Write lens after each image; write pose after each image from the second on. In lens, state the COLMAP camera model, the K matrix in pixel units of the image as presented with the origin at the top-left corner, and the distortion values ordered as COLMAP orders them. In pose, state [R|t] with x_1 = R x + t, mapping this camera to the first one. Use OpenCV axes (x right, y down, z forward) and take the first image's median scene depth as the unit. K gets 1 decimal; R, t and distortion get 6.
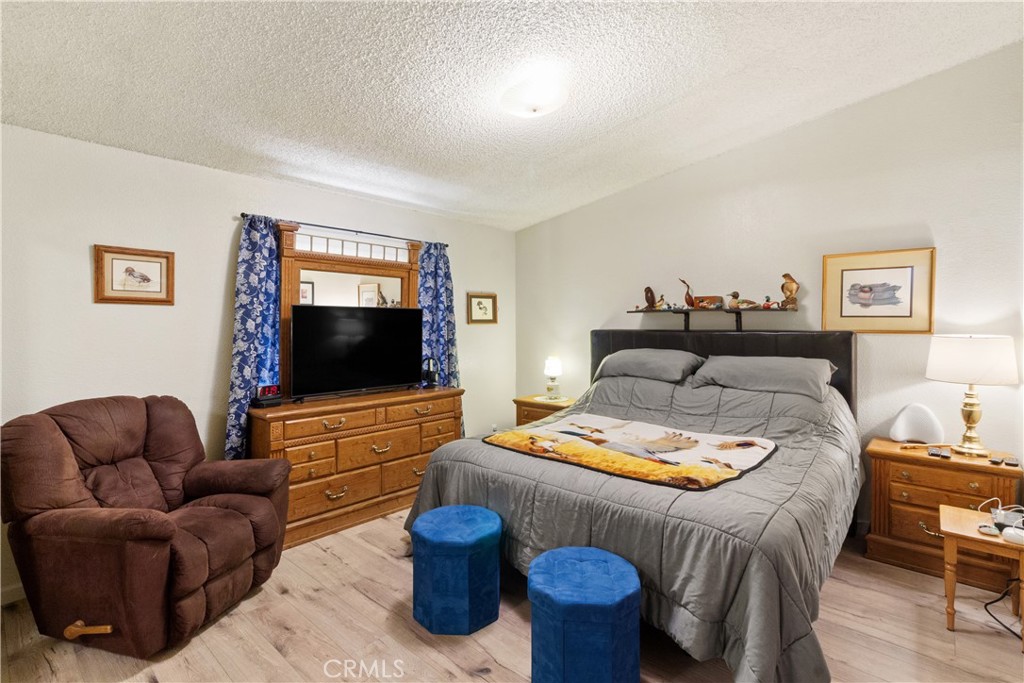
lens RADIAL K [[484.2, 0, 511.4], [0, 484.2, 328.5], [0, 0, 1]] dist [0.001456, 0.000143]
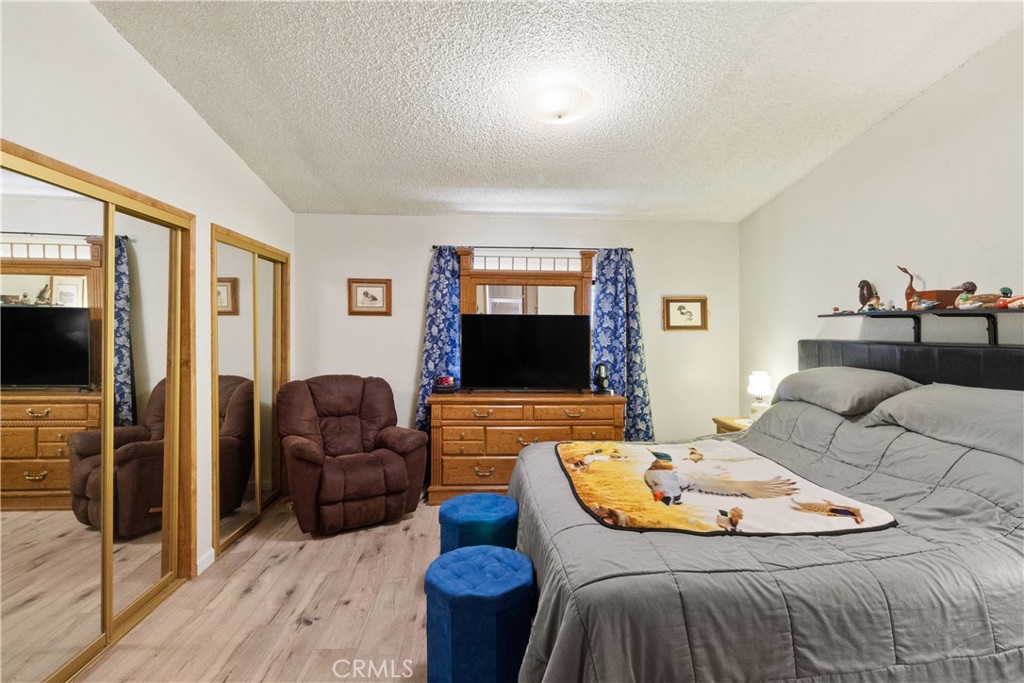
lens RADIAL K [[506.6, 0, 515.5], [0, 506.6, 331.9], [0, 0, 1]] dist [0.000950, 0.000115]
pose [[0.724185, 0.009996, -0.689534, 0.524388], [-0.013270, 0.999912, 0.000558, -0.004924], [0.689478, 0.008746, 0.724254, 0.139963]]
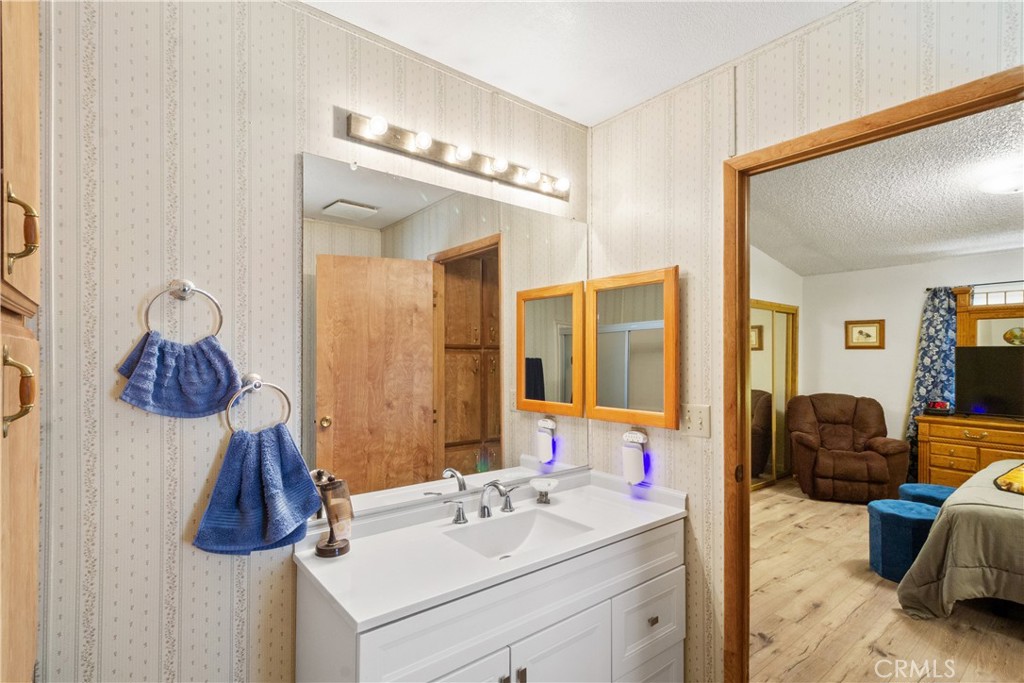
lens RADIAL K [[499.2, 0, 513.9], [0, 499.2, 361.9], [0, 0, 1]] dist [0.000341, -0.000083]
pose [[-0.149421, 0.011480, -0.988707, 1.127931], [-0.014012, 0.999808, 0.013727, -0.005968], [0.988674, 0.015905, -0.149232, -0.058299]]
